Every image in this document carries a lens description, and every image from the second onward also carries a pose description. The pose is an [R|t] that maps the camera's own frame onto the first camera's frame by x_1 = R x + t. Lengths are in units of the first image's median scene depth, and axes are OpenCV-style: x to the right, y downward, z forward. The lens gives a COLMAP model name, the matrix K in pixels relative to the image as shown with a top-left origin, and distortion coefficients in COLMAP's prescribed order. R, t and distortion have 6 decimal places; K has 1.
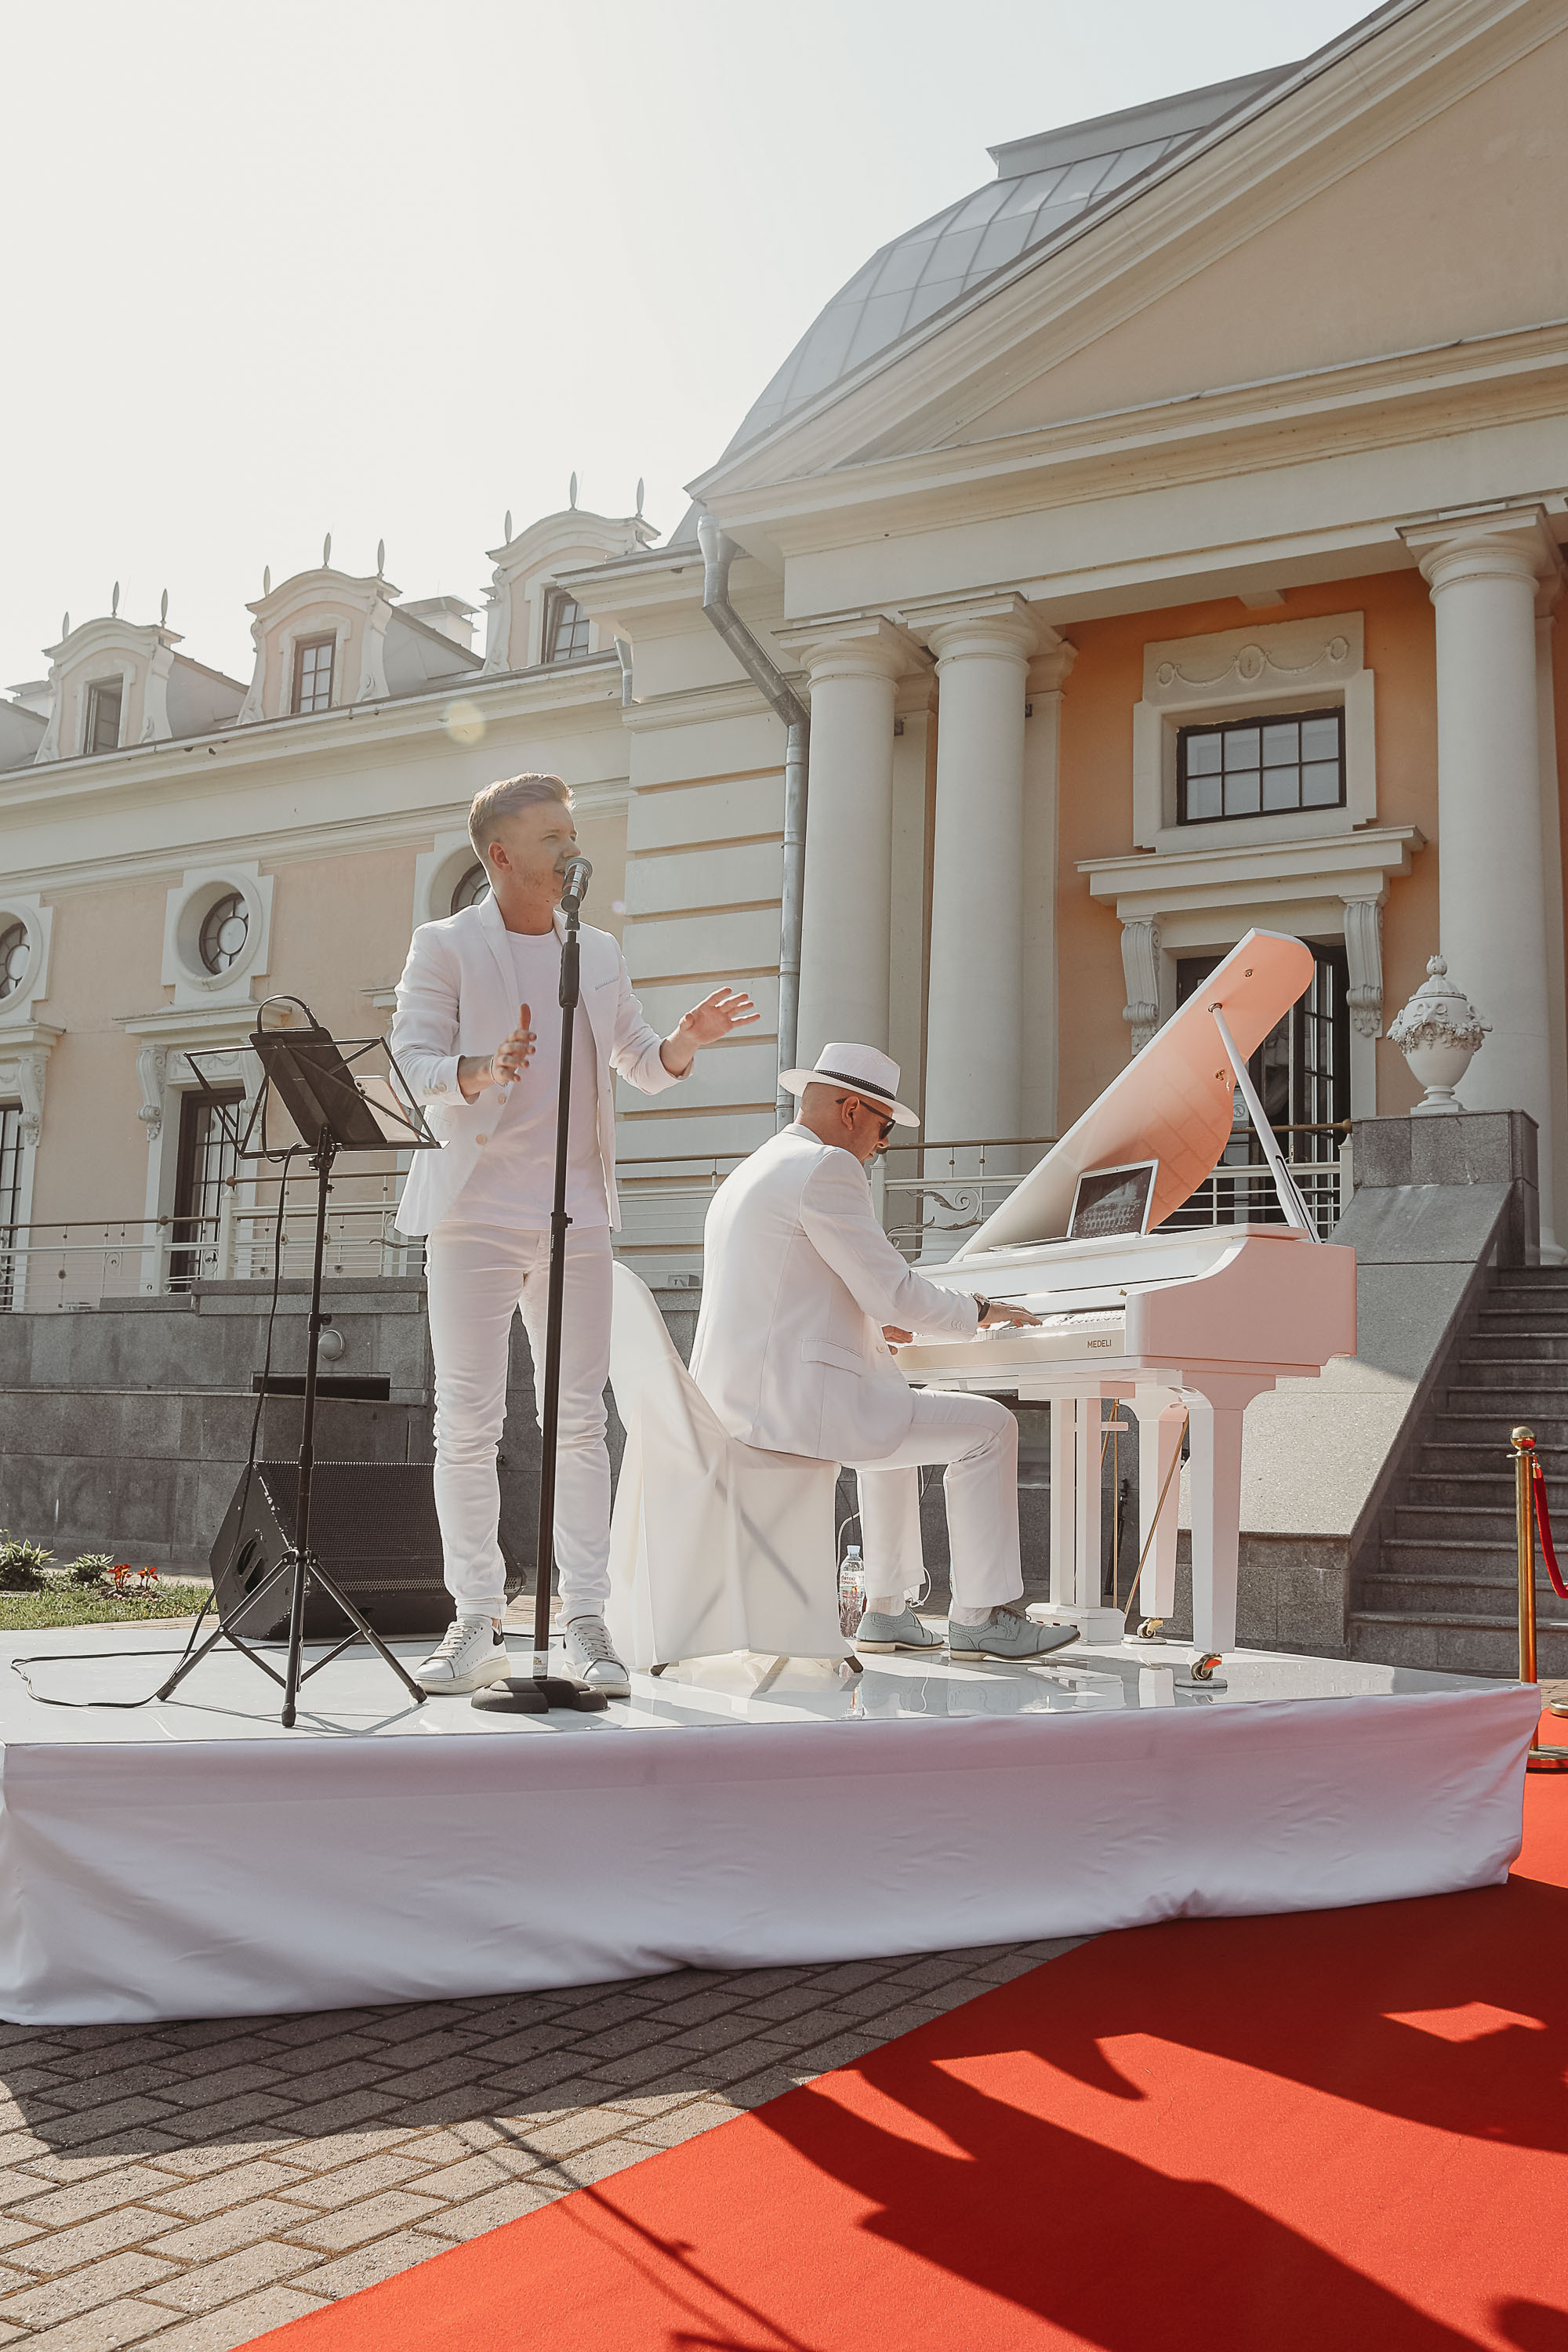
lens RADIAL K [[2176.4, 0, 914.9], [0, 2176.4, 1171.4], [0, 0, 1]] dist [-0.111170, 0.184498]
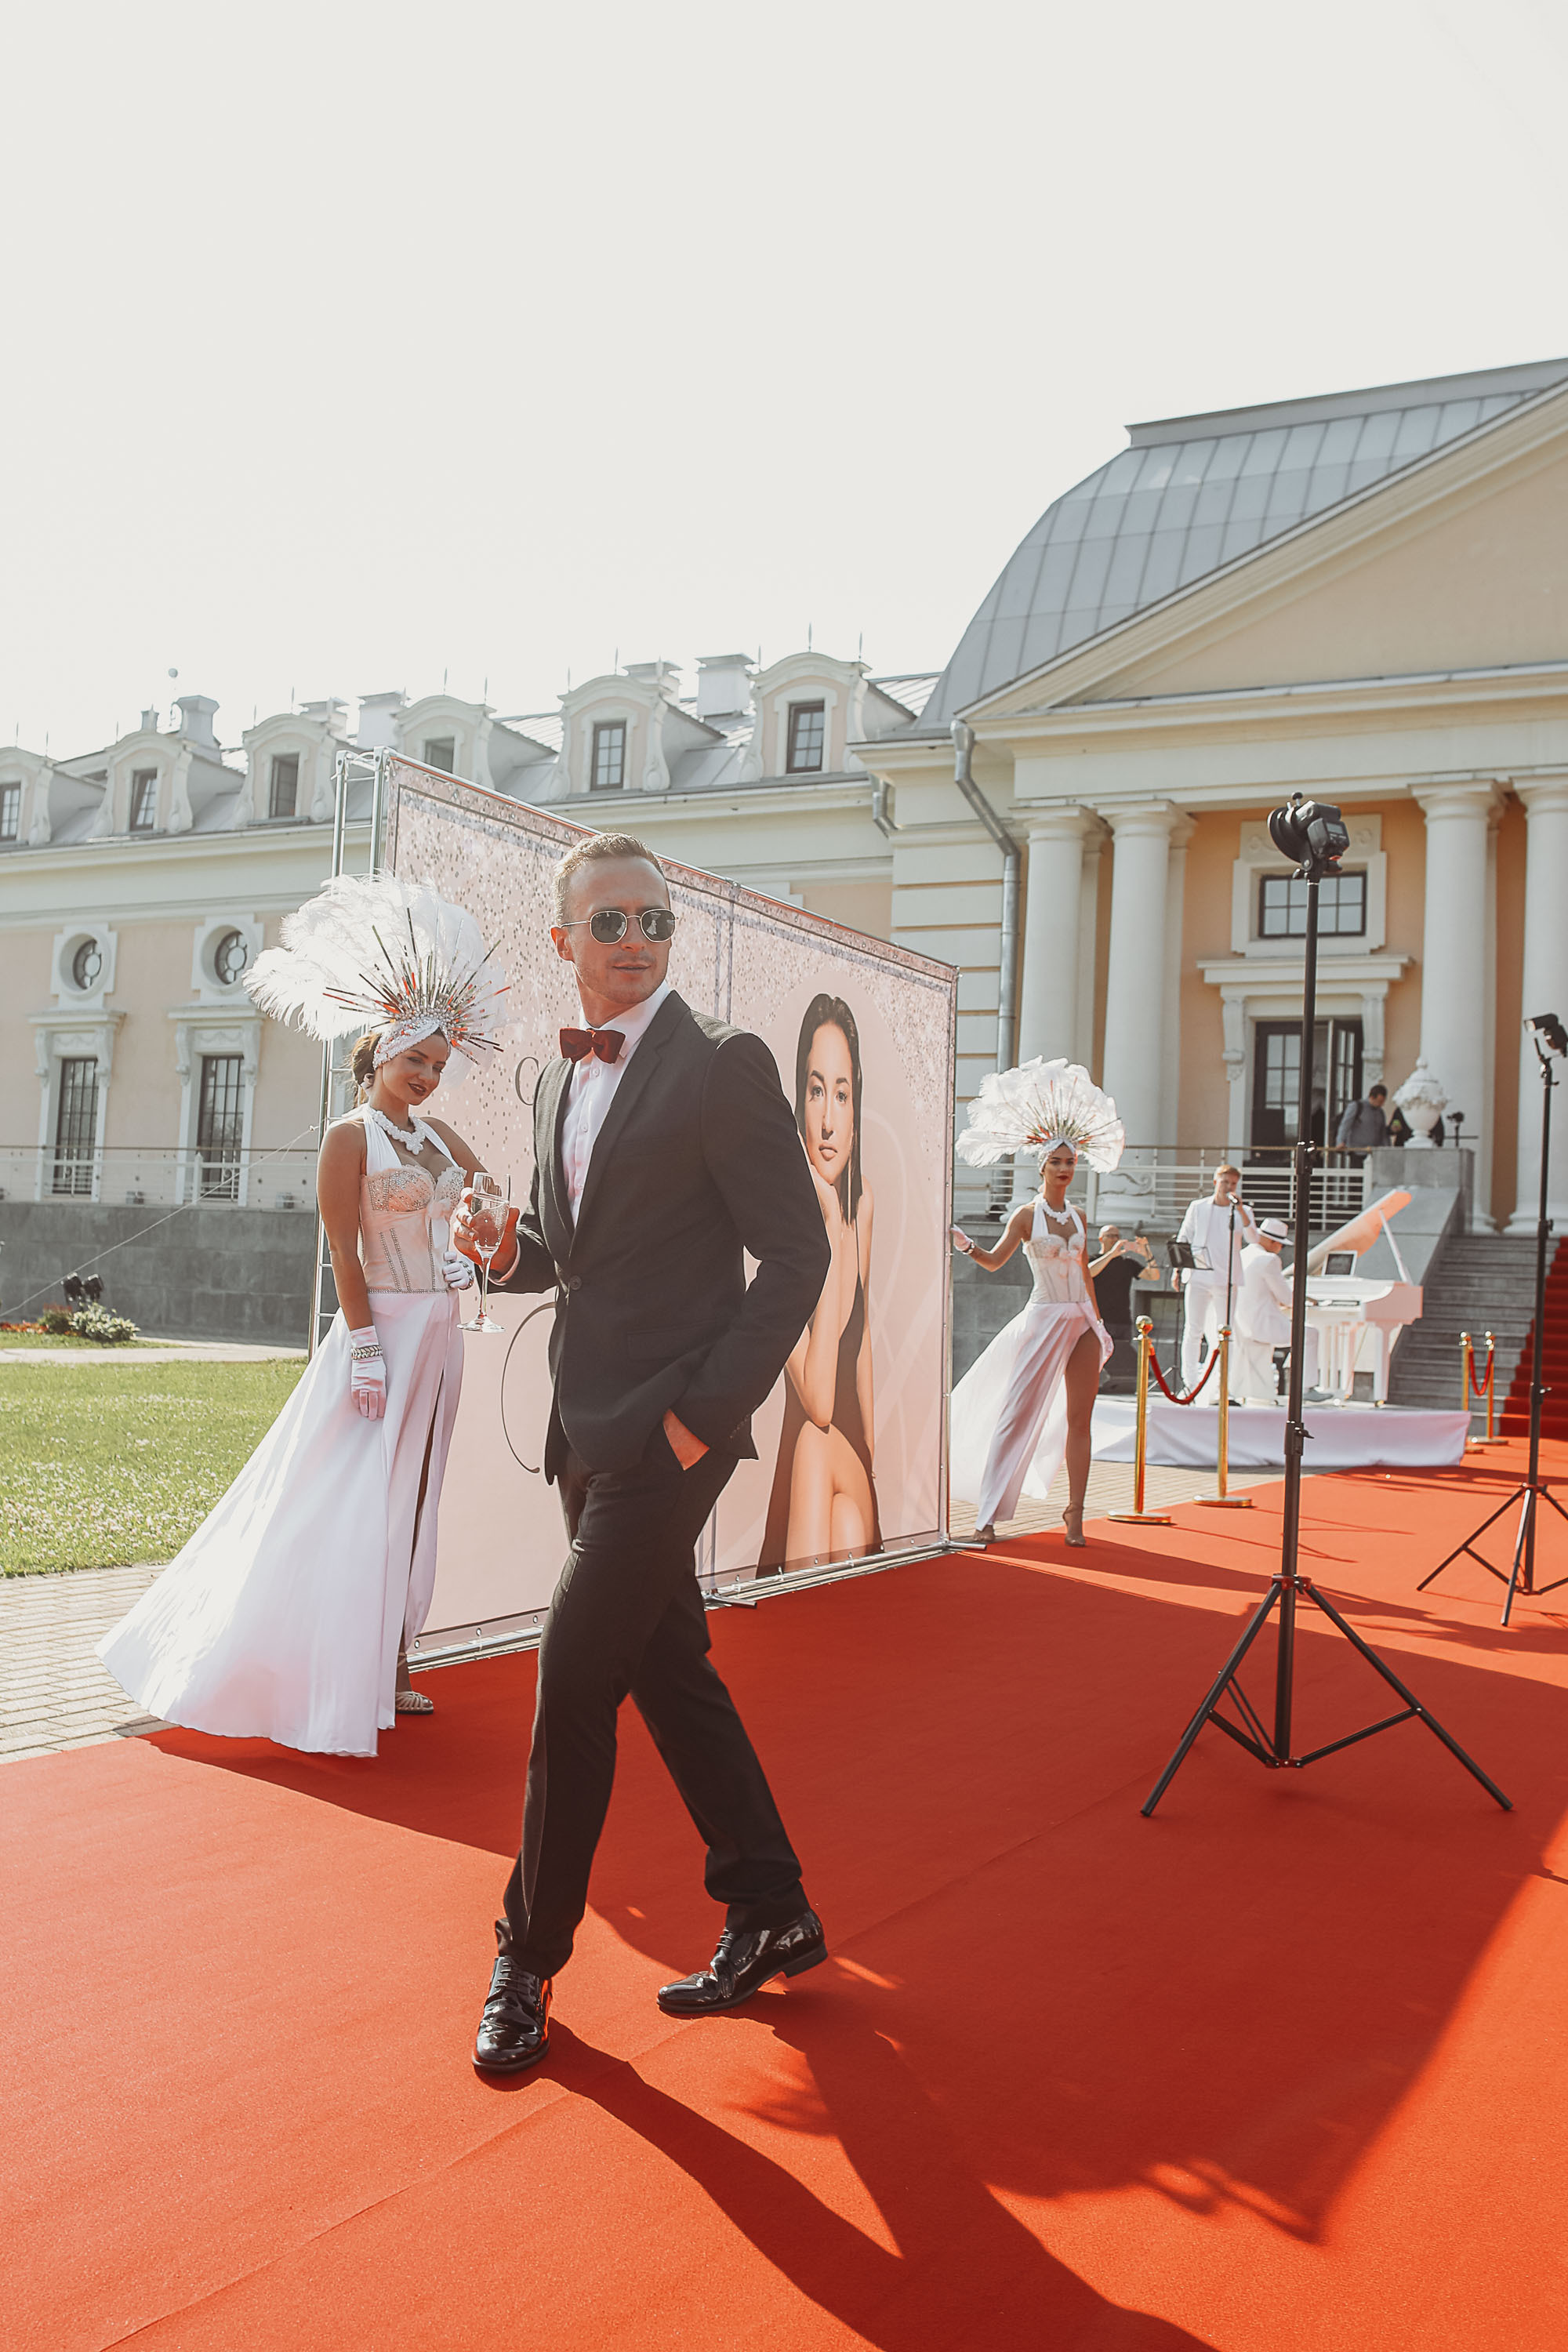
lens RADIAL K [[2114.9, 0, 784.0], [0, 2114.9, 1176.0], [0, 0, 1]] dist [-0.083097, 0.179955]
pose [[0.999214, 0.022893, -0.032356, -0.180385], [-0.020390, 0.996922, 0.075696, -0.095197], [0.033990, -0.074977, 0.996606, -0.600691]]
